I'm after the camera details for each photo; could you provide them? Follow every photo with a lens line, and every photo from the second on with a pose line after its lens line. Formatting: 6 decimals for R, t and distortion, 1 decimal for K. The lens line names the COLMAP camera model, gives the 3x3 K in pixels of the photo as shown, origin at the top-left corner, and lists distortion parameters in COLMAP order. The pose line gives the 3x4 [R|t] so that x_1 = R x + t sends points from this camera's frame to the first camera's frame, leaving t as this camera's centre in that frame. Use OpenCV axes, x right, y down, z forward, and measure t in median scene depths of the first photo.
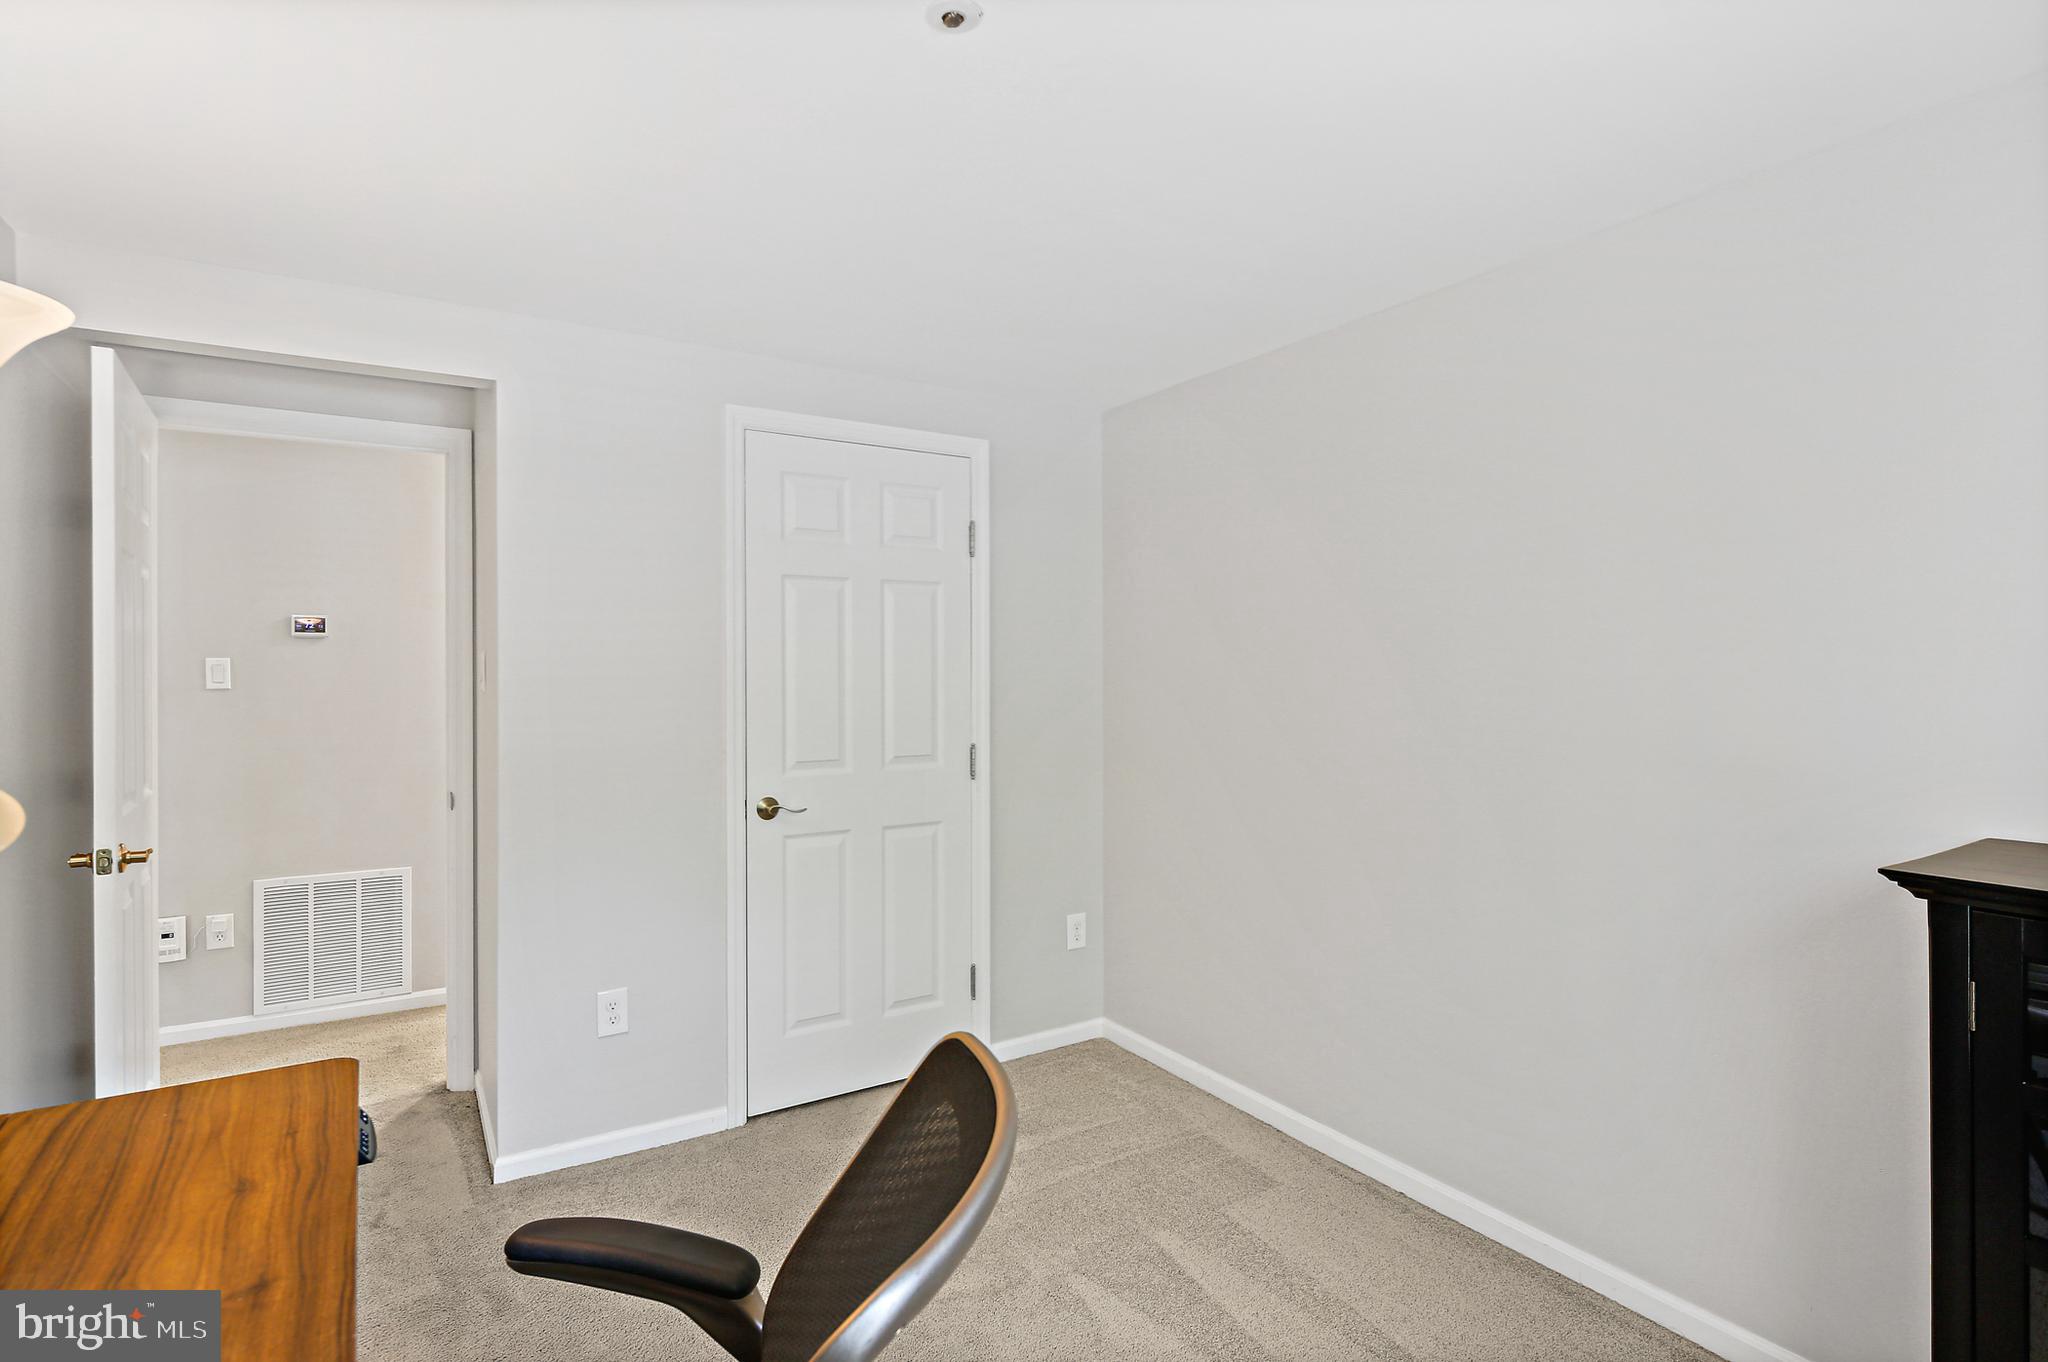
lens RADIAL K [[1003.4, 0, 1038.2], [0, 1003.4, 672.6], [0, 0, 1]] dist [0.007305, -0.005302]
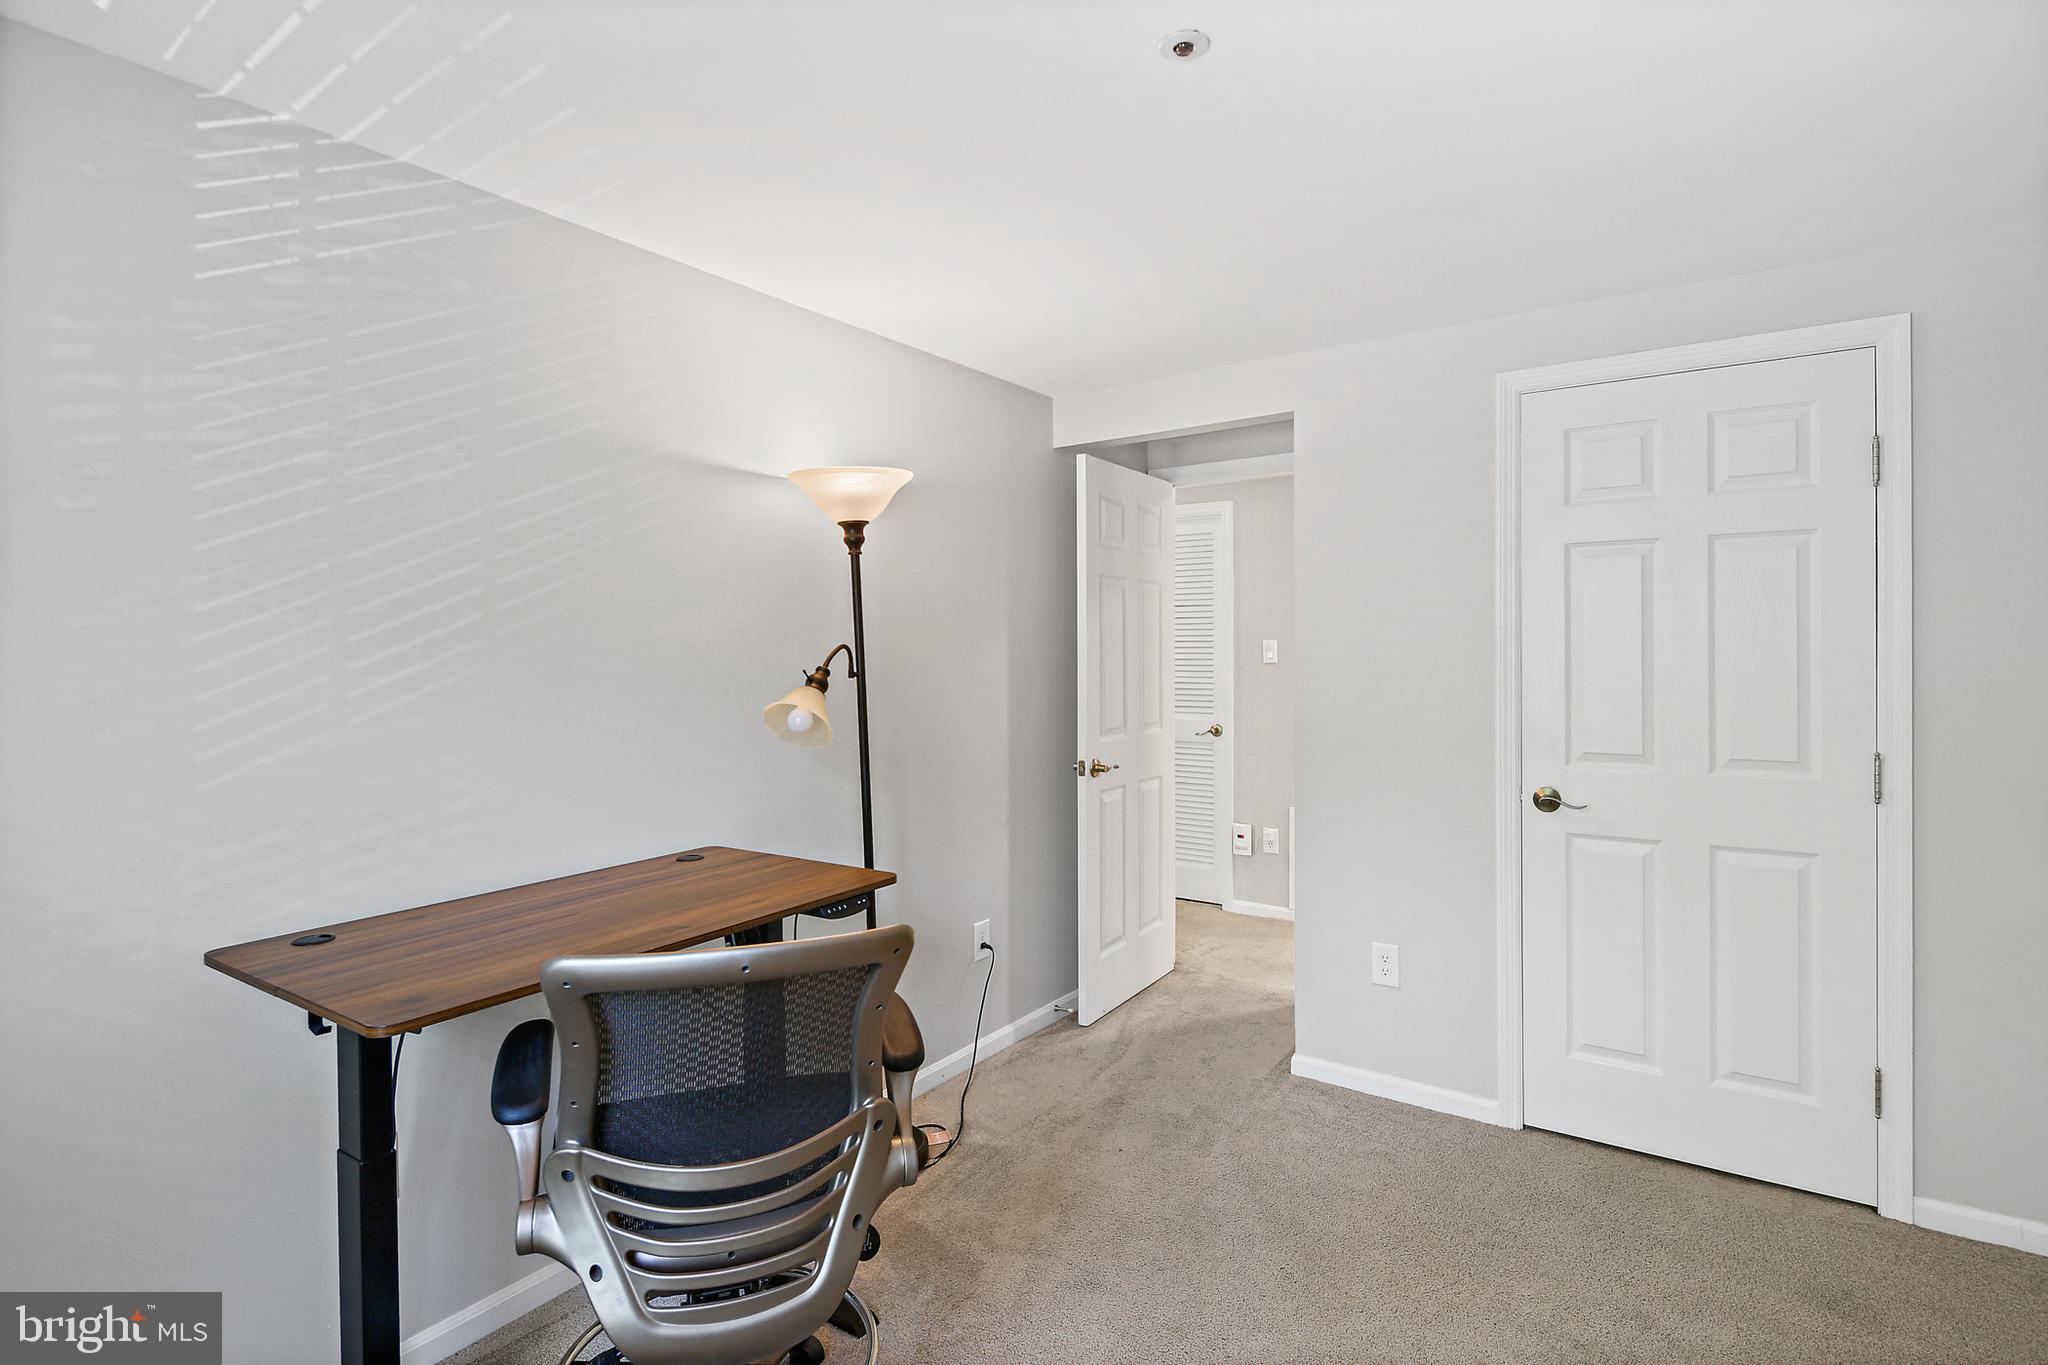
lens RADIAL K [[1003.4, 0, 1061.4], [0, 1003.4, 650.6], [0, 0, 1]] dist [0.007305, -0.005302]
pose [[0.407012, -0.002124, -0.913420, 0.388563], [0.001057, 0.999998, -0.001855, 0.000160], [0.913422, -0.000210, 0.407013, 0.217298]]
